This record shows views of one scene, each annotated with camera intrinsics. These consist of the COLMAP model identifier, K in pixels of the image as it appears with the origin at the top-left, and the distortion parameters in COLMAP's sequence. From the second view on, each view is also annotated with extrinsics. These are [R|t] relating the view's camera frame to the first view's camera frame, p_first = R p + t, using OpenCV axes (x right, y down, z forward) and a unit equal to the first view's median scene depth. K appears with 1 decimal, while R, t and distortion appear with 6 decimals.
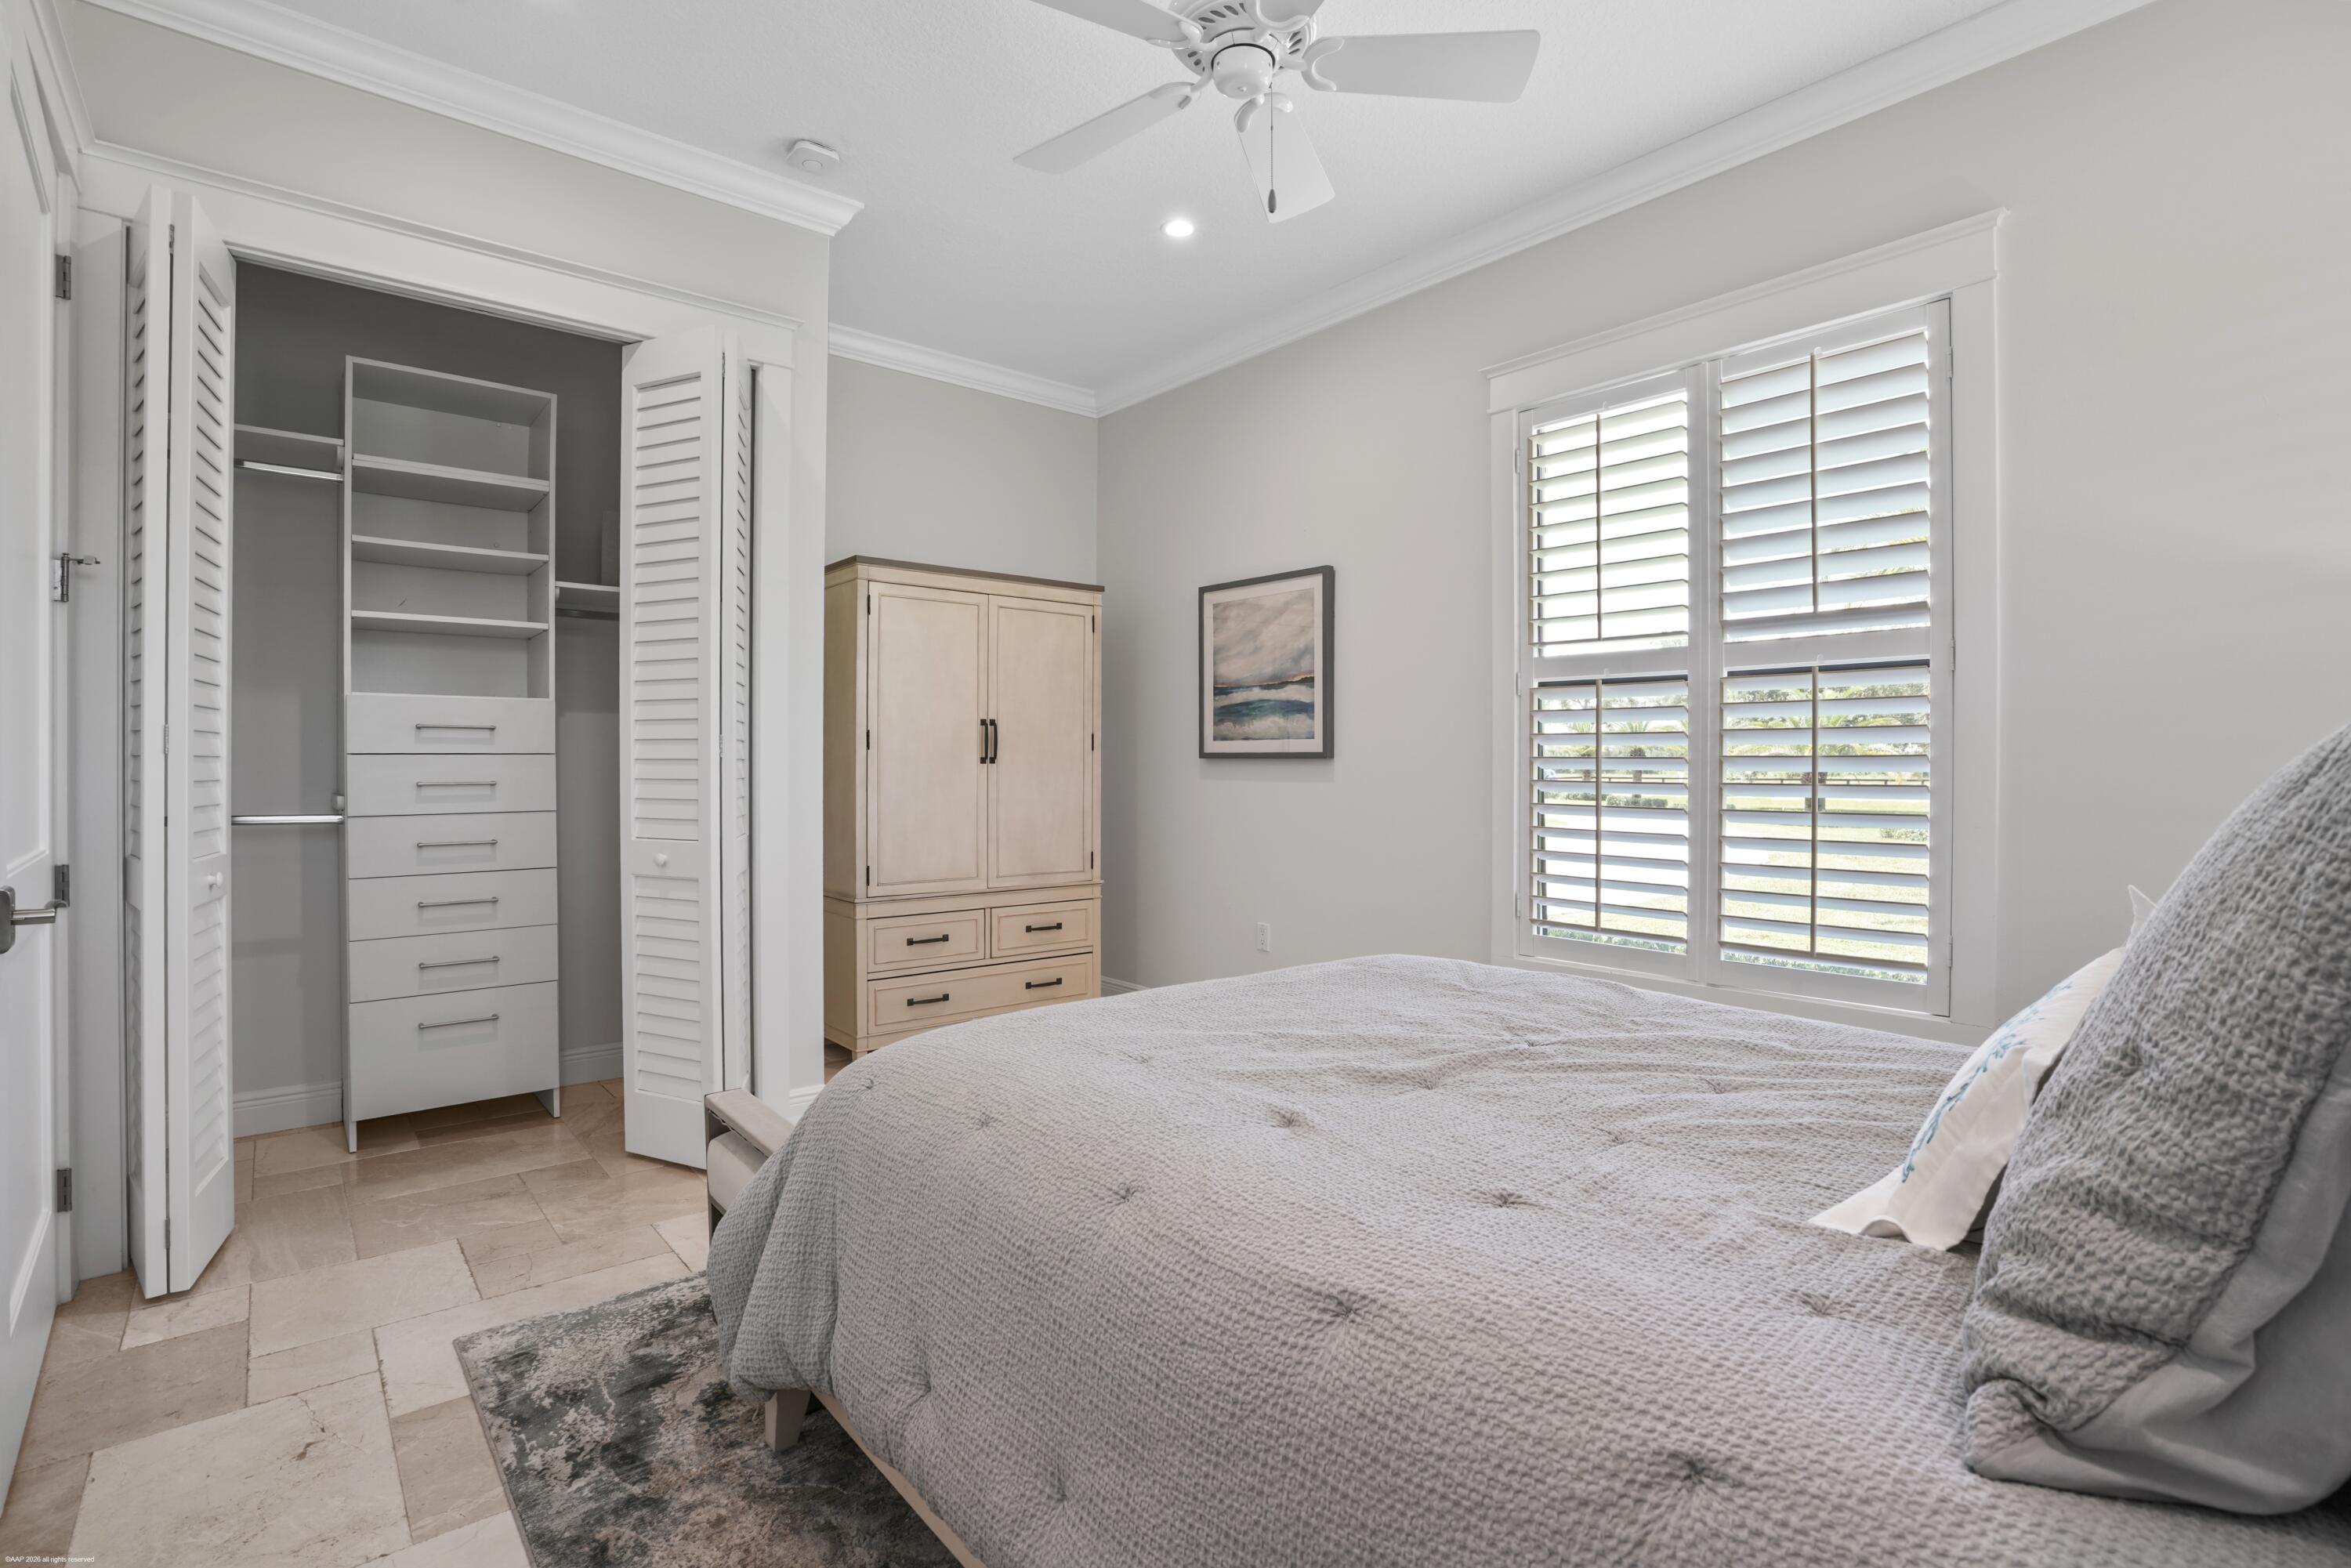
lens RADIAL K [[1098.1, 0, 1150.5], [0, 1098.1, 808.6], [0, 0, 1]] dist [-0.062051, 0.030039]
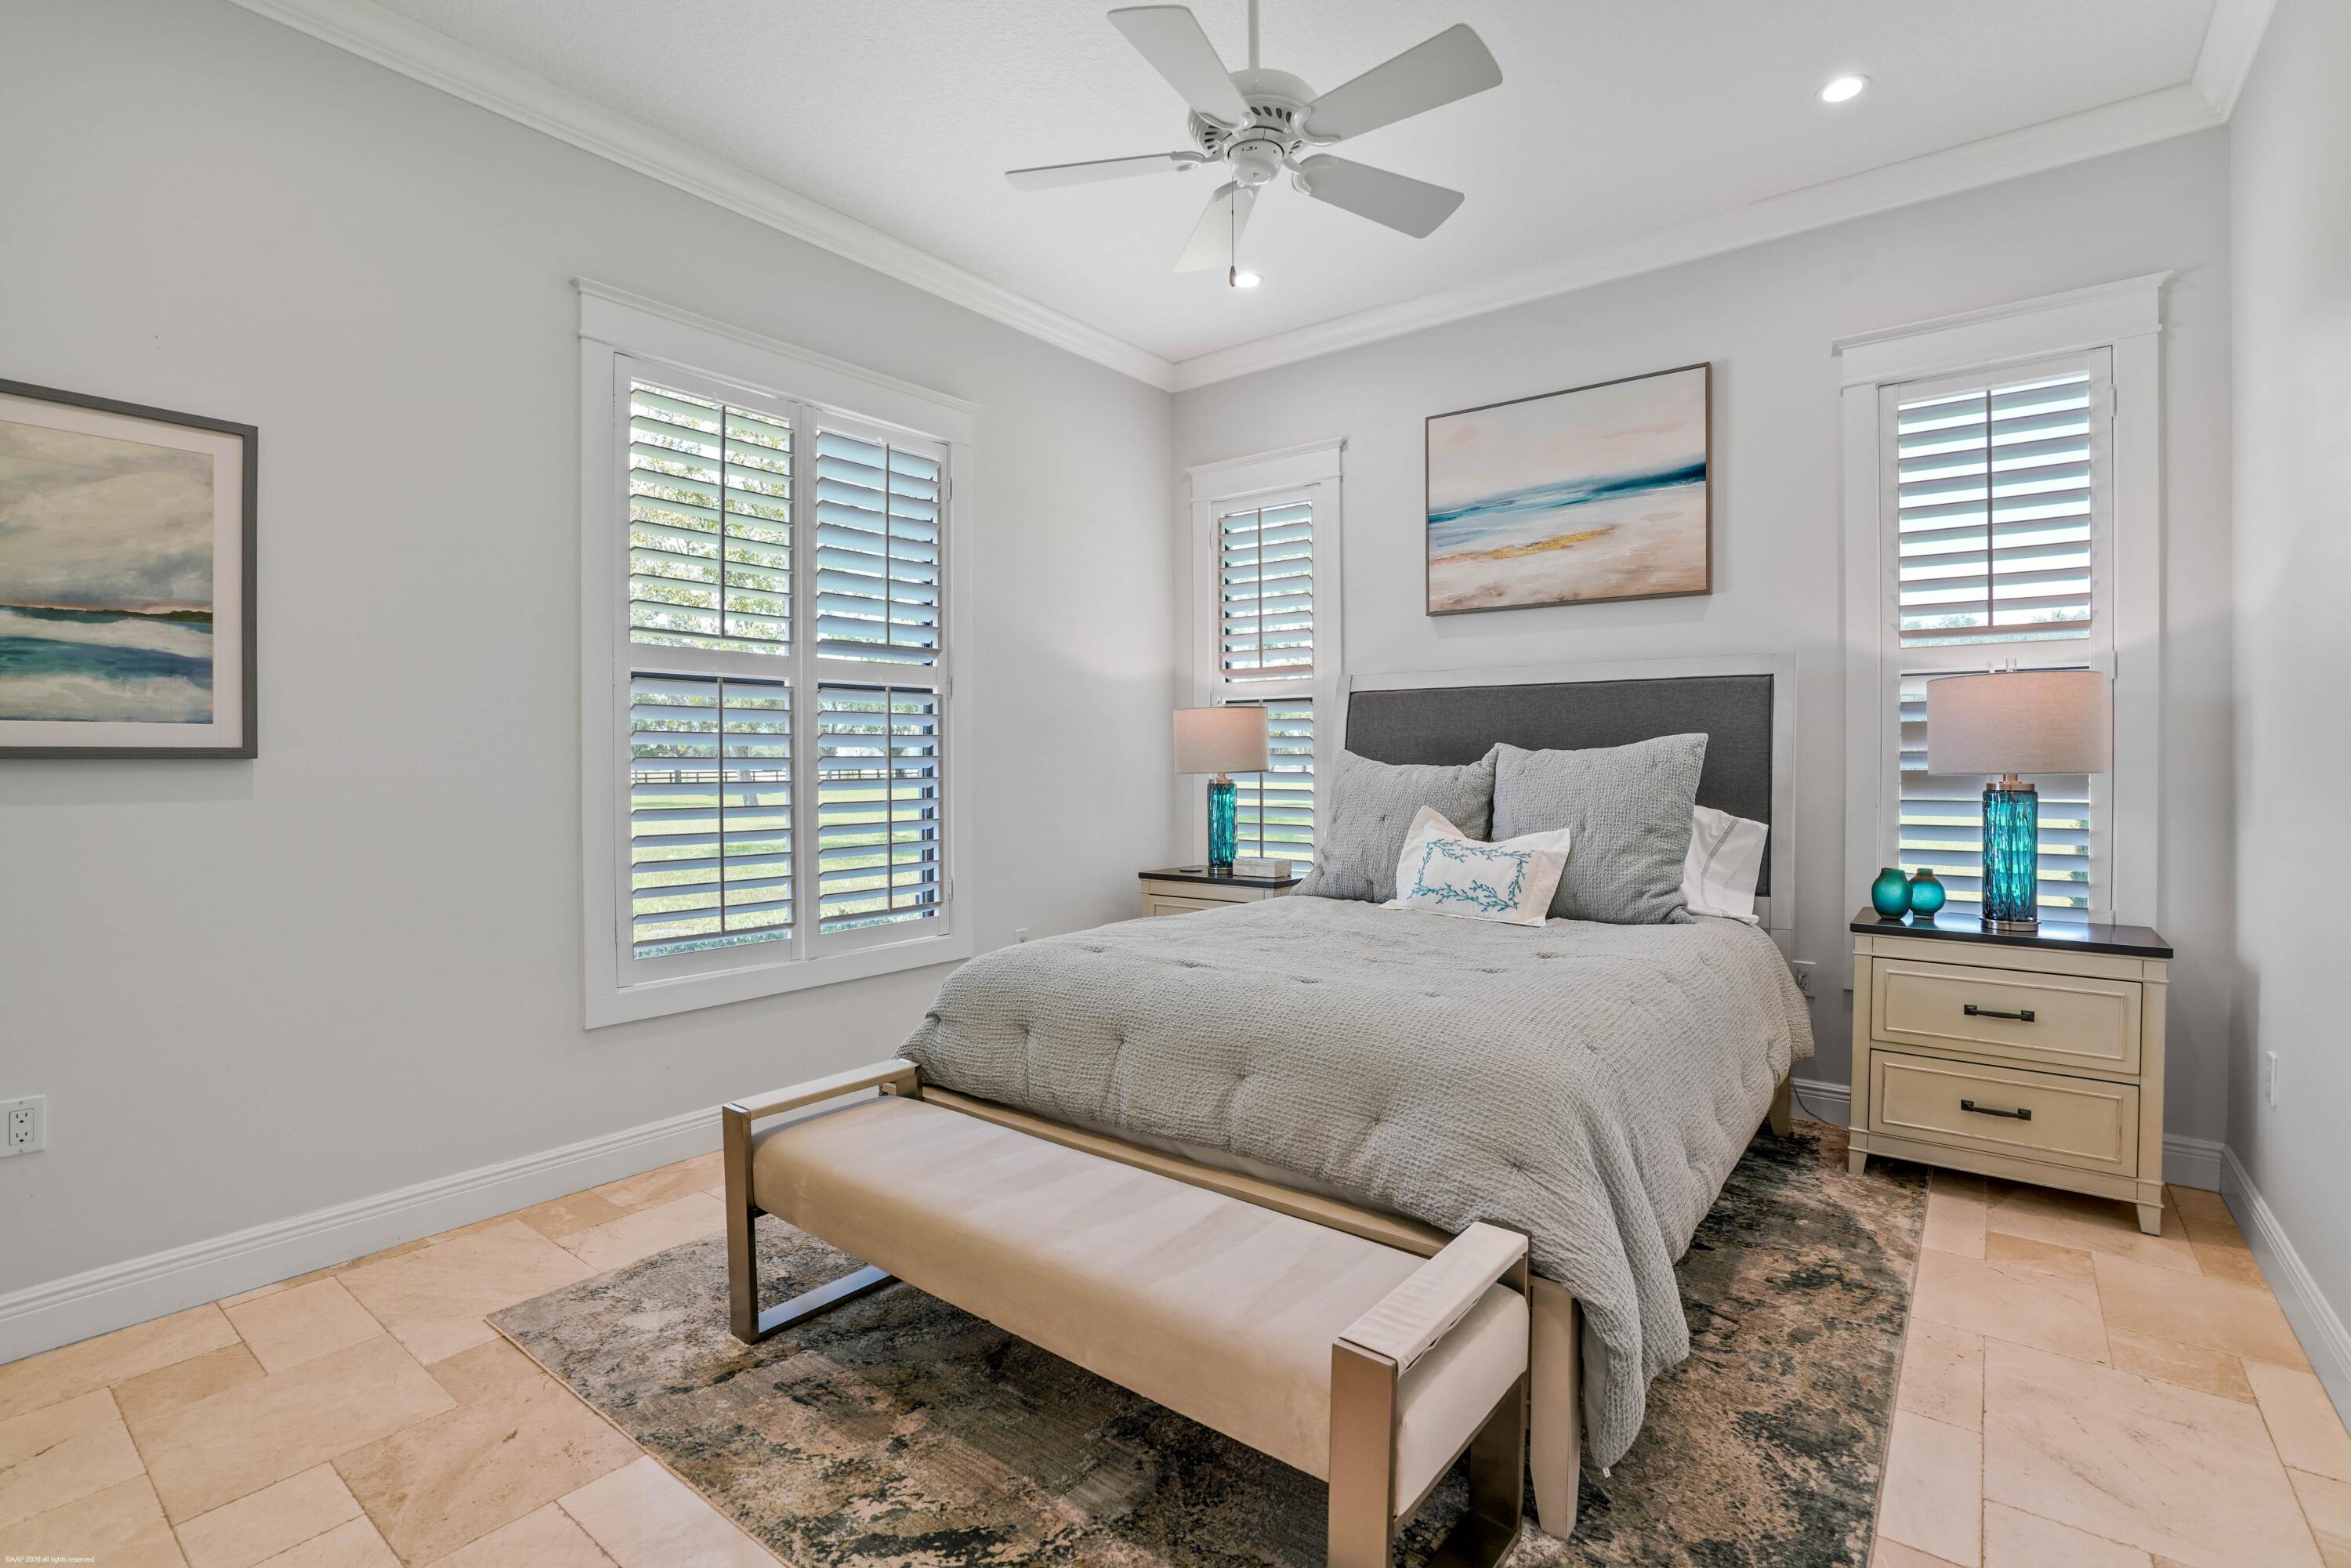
lens RADIAL K [[1098.1, 0, 1150.5], [0, 1098.1, 808.6], [0, 0, 1]] dist [-0.062051, 0.030039]
pose [[-0.199426, -0.046604, 0.978804, -0.585252], [0.037947, 0.997752, 0.055237, -0.038286], [-0.979178, 0.048159, -0.197209, 0.767139]]
